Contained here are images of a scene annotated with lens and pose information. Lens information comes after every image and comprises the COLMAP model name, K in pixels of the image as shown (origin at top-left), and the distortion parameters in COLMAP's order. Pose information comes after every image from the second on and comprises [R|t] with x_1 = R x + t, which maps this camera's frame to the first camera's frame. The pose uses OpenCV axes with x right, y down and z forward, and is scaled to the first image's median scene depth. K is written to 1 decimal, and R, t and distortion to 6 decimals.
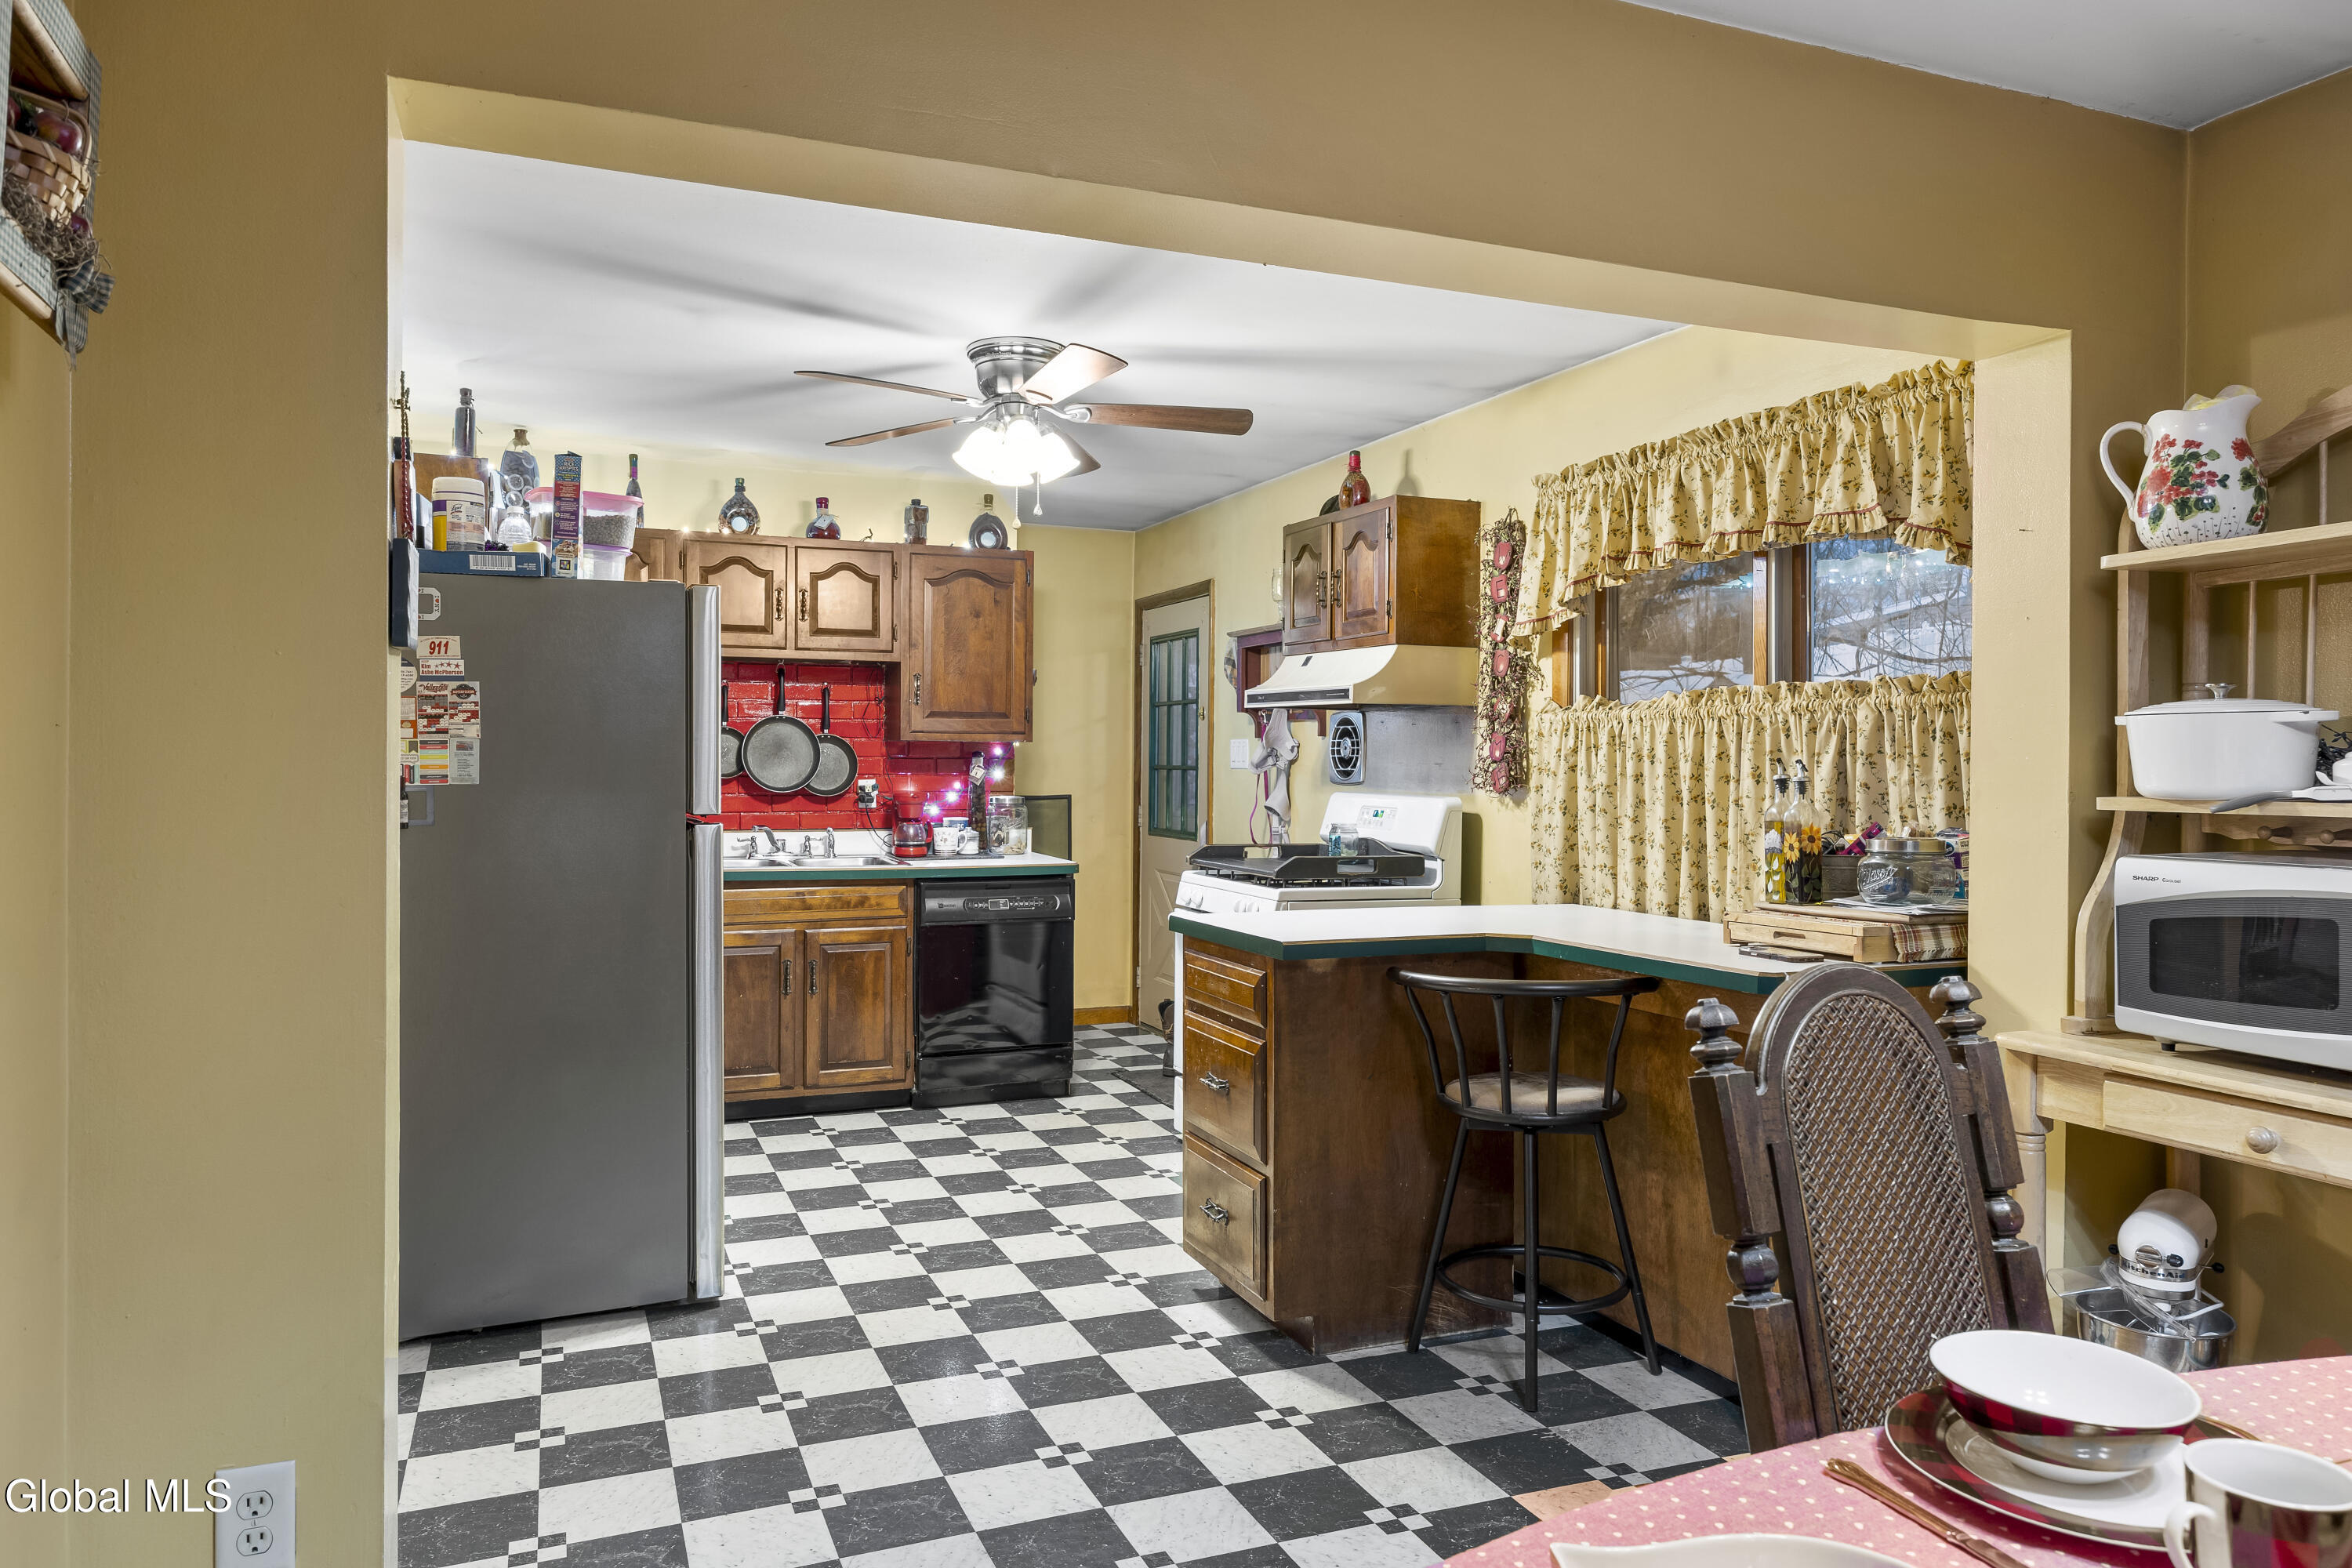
lens RADIAL K [[1569.5, 0, 1181.2], [0, 1569.5, 783.3], [0, 0, 1]] dist [0.002918, -0.000017]
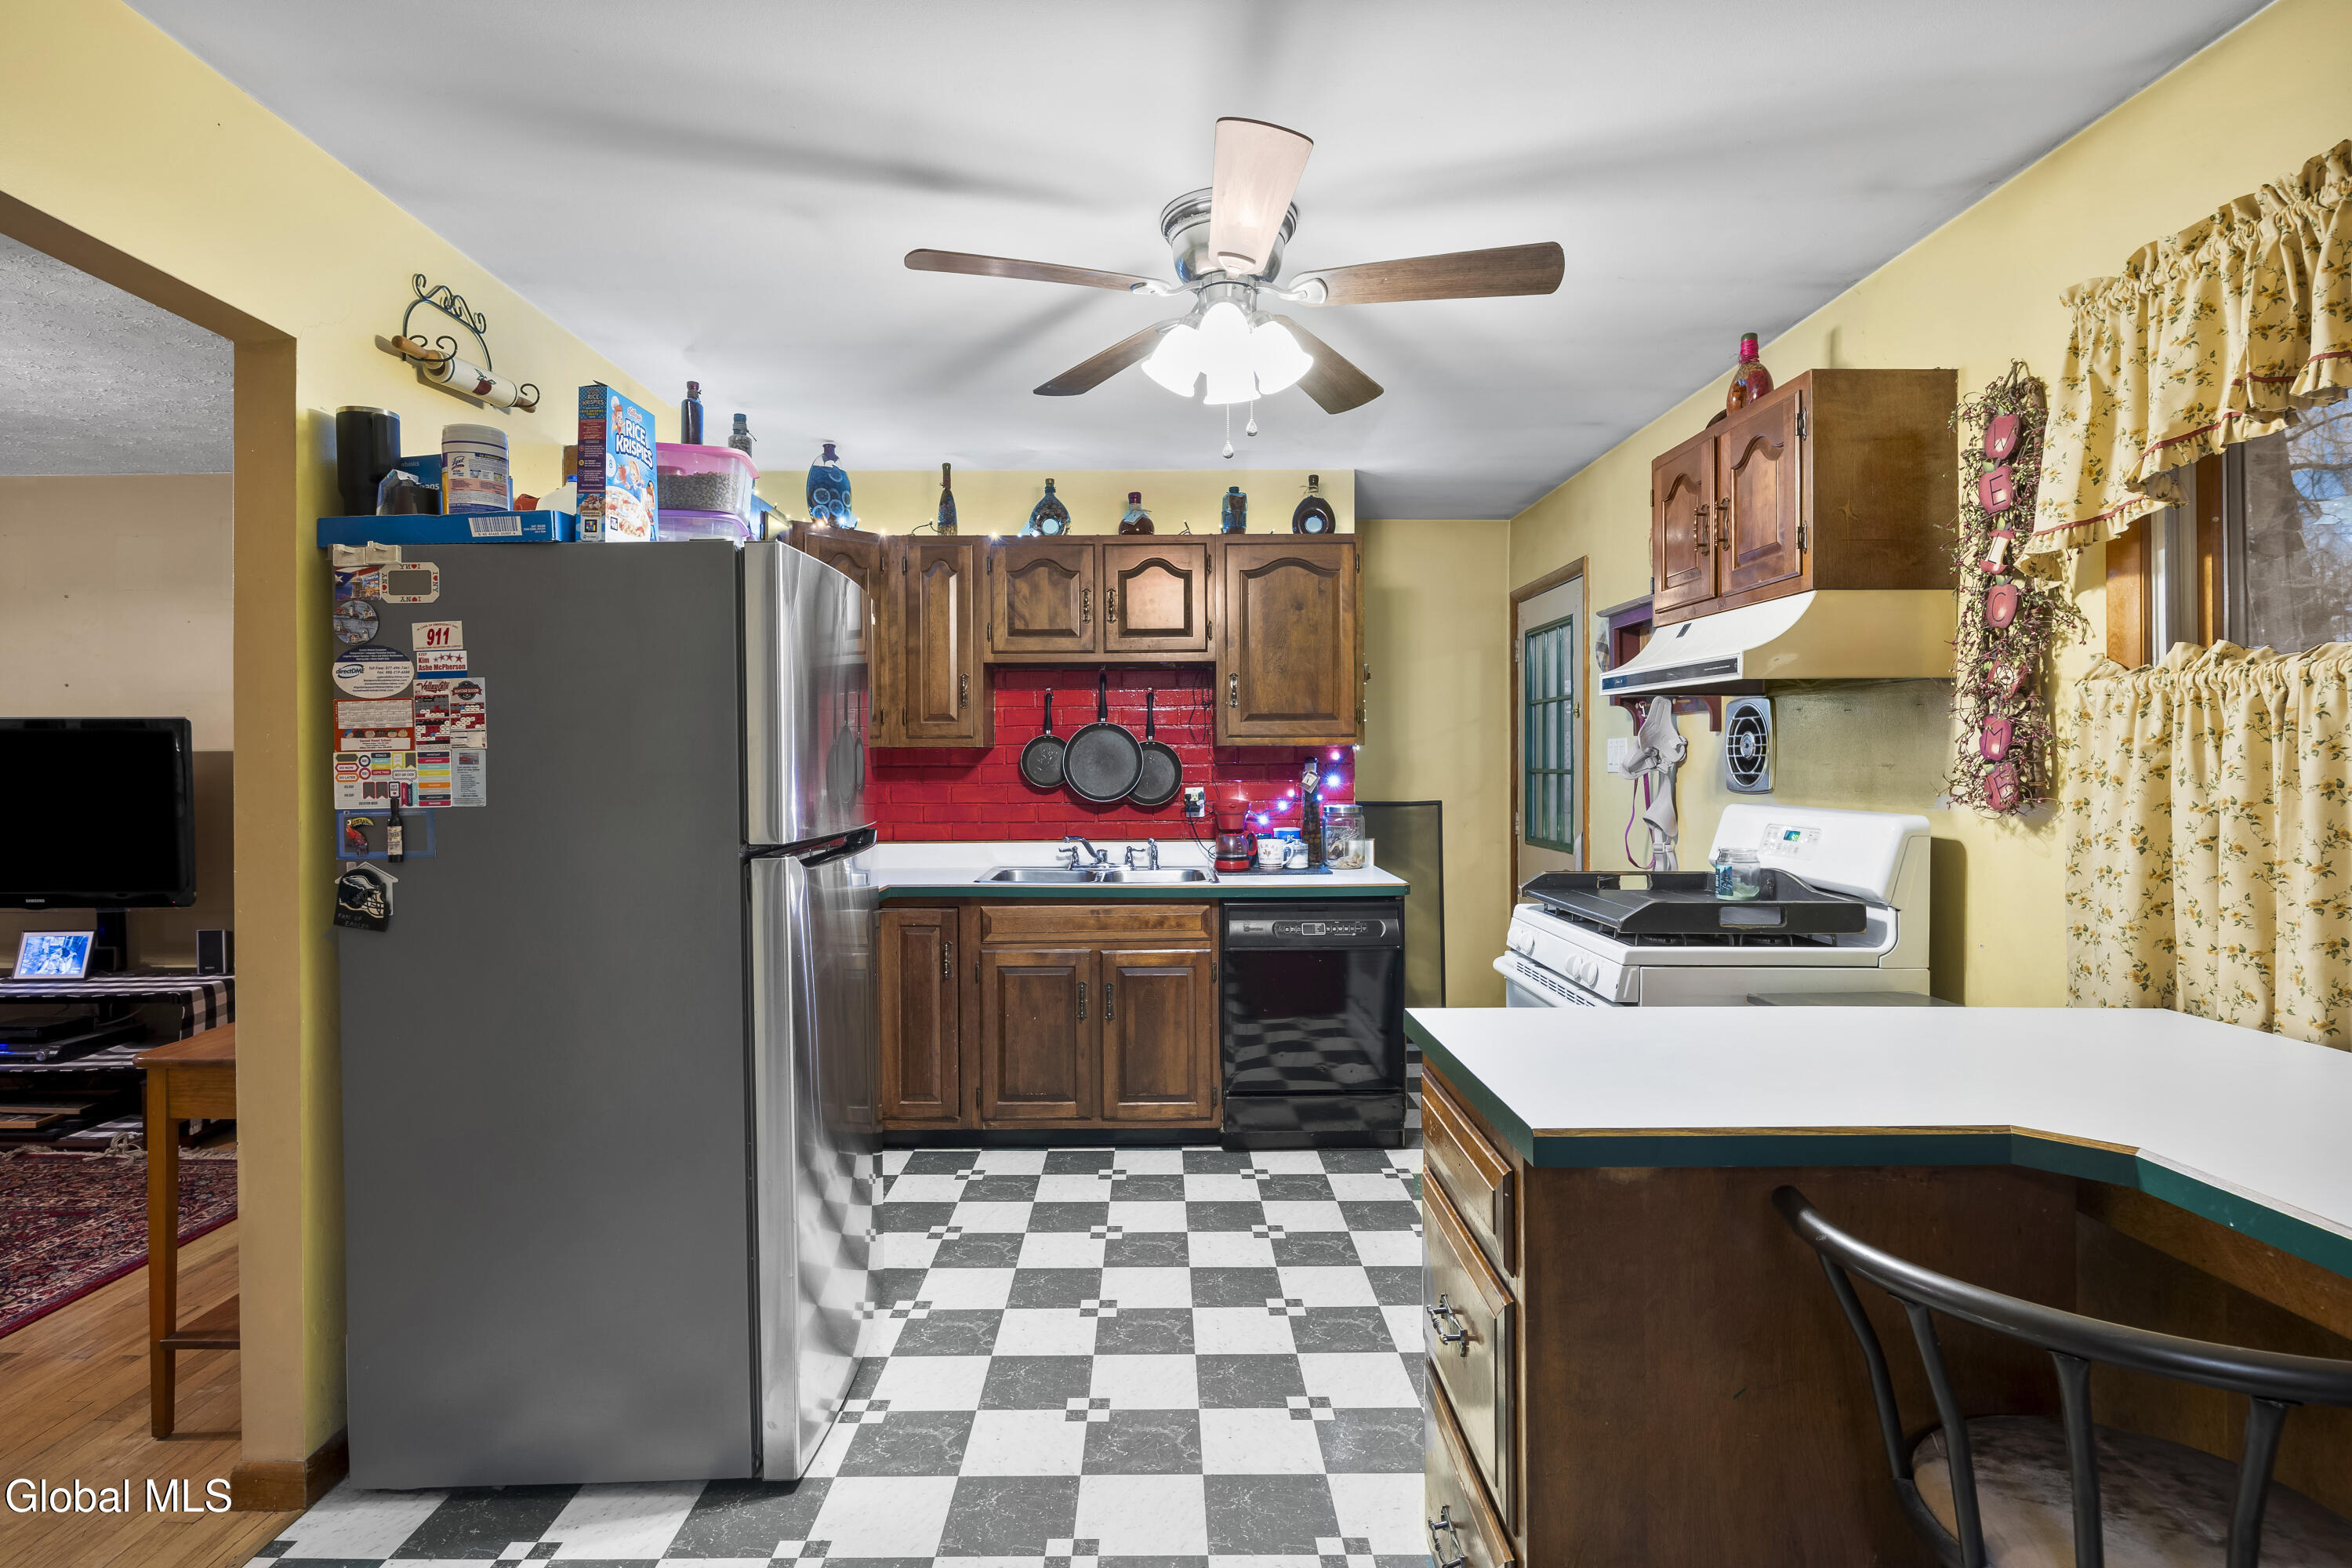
lens RADIAL K [[1174.5, 0, 1155.2], [0, 1174.5, 773.9], [0, 0, 1]] dist [-0.006852, 0.000098]
pose [[0.922789, -0.008157, -0.385220, 0.064061], [0.005601, 0.999954, -0.007756, -0.006410], [0.385265, 0.005000, 0.922792, 0.396013]]
